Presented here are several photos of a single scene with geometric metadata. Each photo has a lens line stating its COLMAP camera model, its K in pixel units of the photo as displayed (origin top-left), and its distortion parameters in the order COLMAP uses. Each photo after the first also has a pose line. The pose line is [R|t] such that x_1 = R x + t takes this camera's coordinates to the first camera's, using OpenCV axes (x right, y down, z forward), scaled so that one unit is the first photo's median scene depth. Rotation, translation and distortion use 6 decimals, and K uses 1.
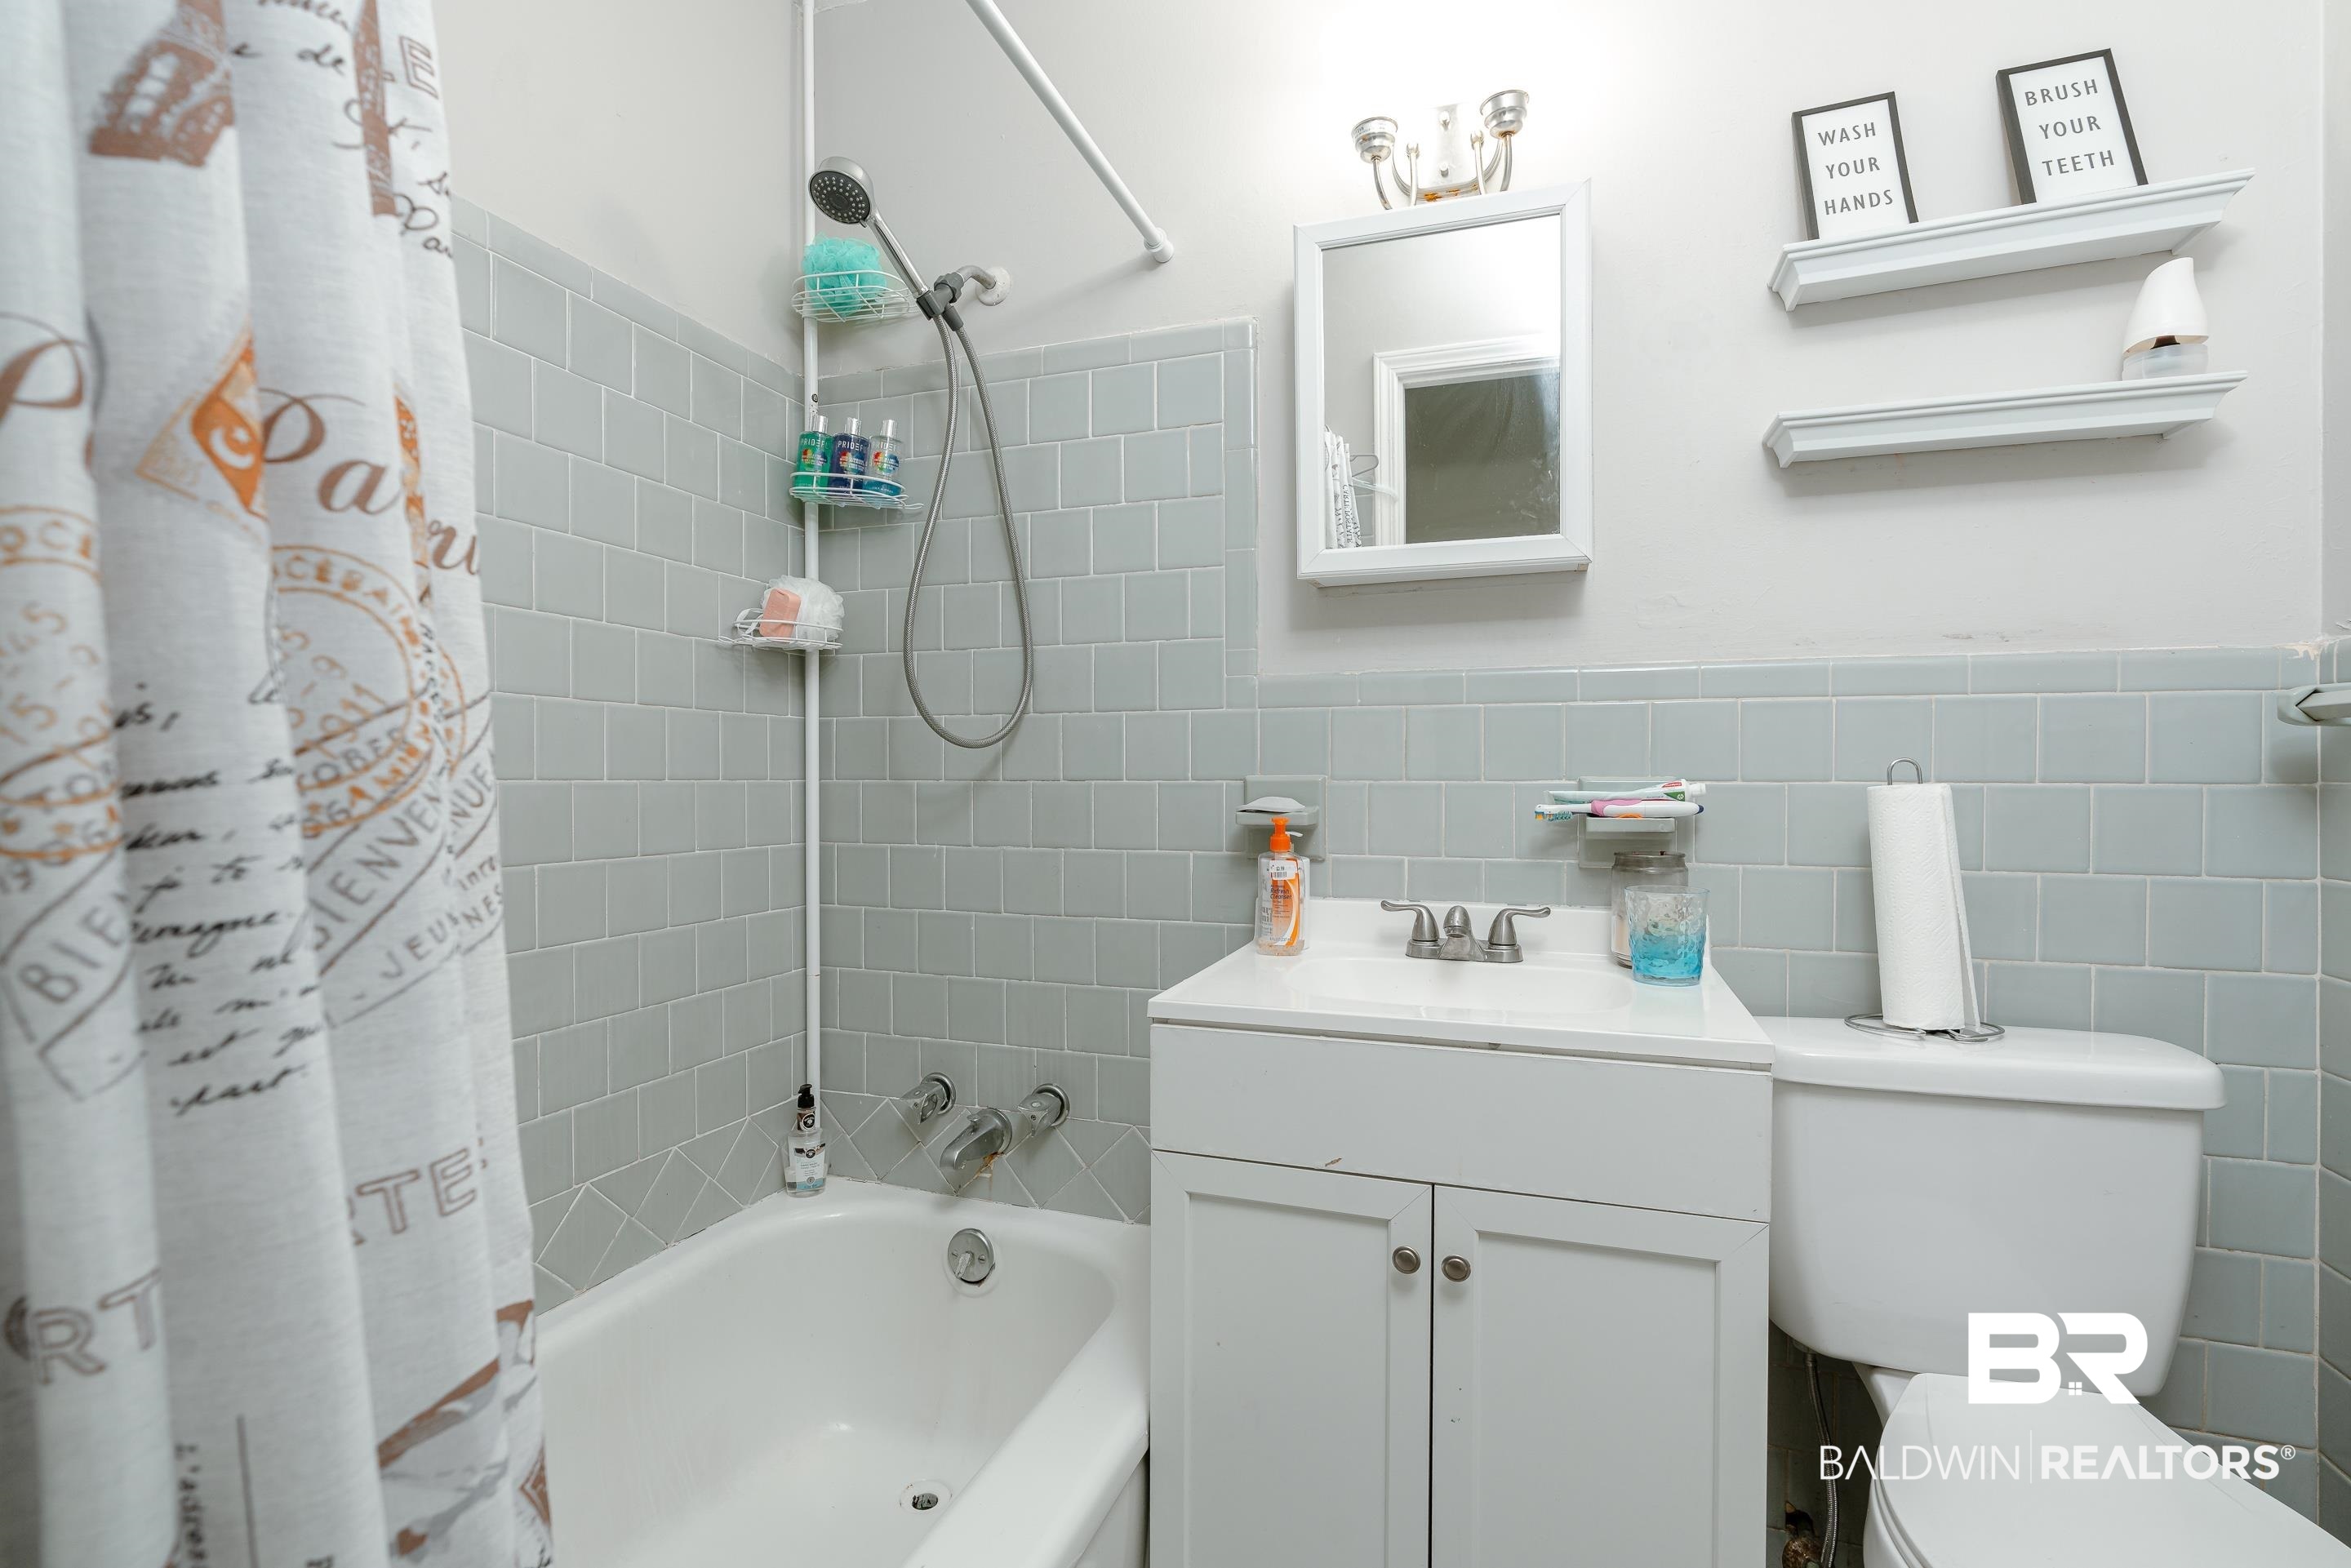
lens RADIAL K [[1087.9, 0, 1175.5], [0, 1087.9, 784.0], [0, 0, 1]] dist [-0.011382, 0.005815]
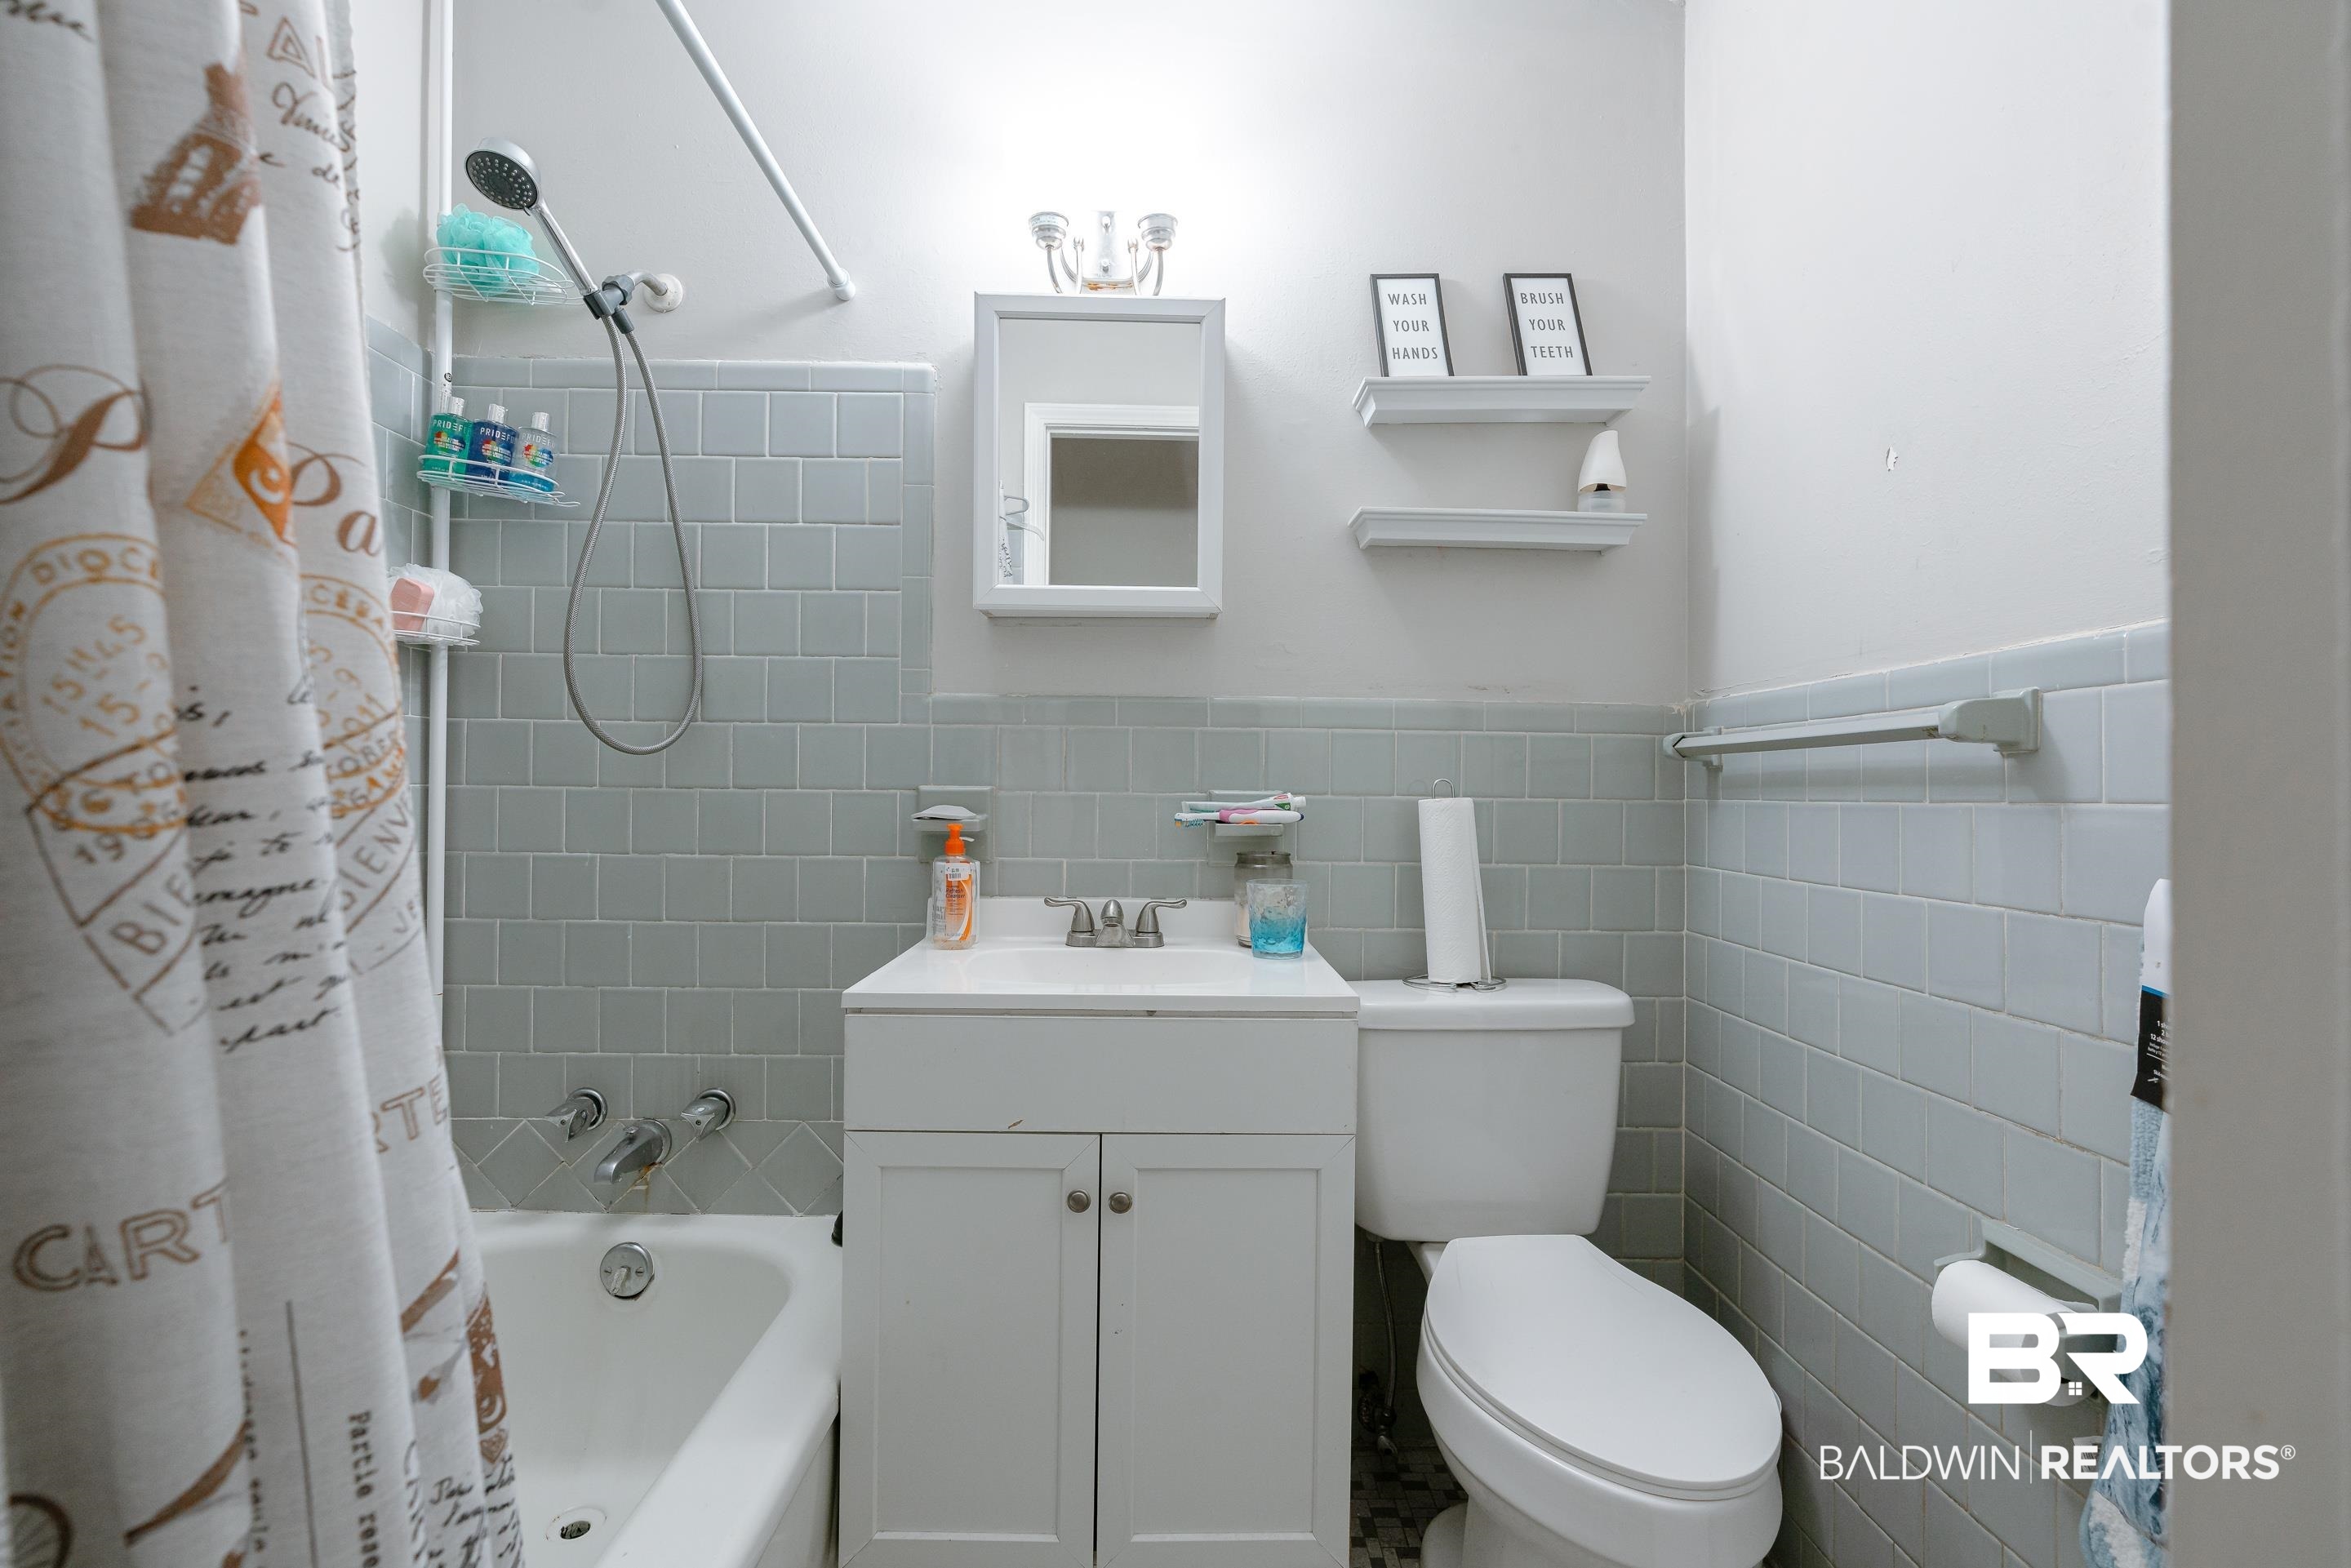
lens RADIAL K [[1046.3, 0, 1175.5], [0, 1046.3, 784.0], [0, 0, 1]] dist [-0.011125, 0.004733]
pose [[0.939977, 0.012839, 0.340997, -0.081798], [-0.008534, 0.999864, -0.014122, 0.004957], [-0.341132, 0.010364, 0.939958, -0.103325]]
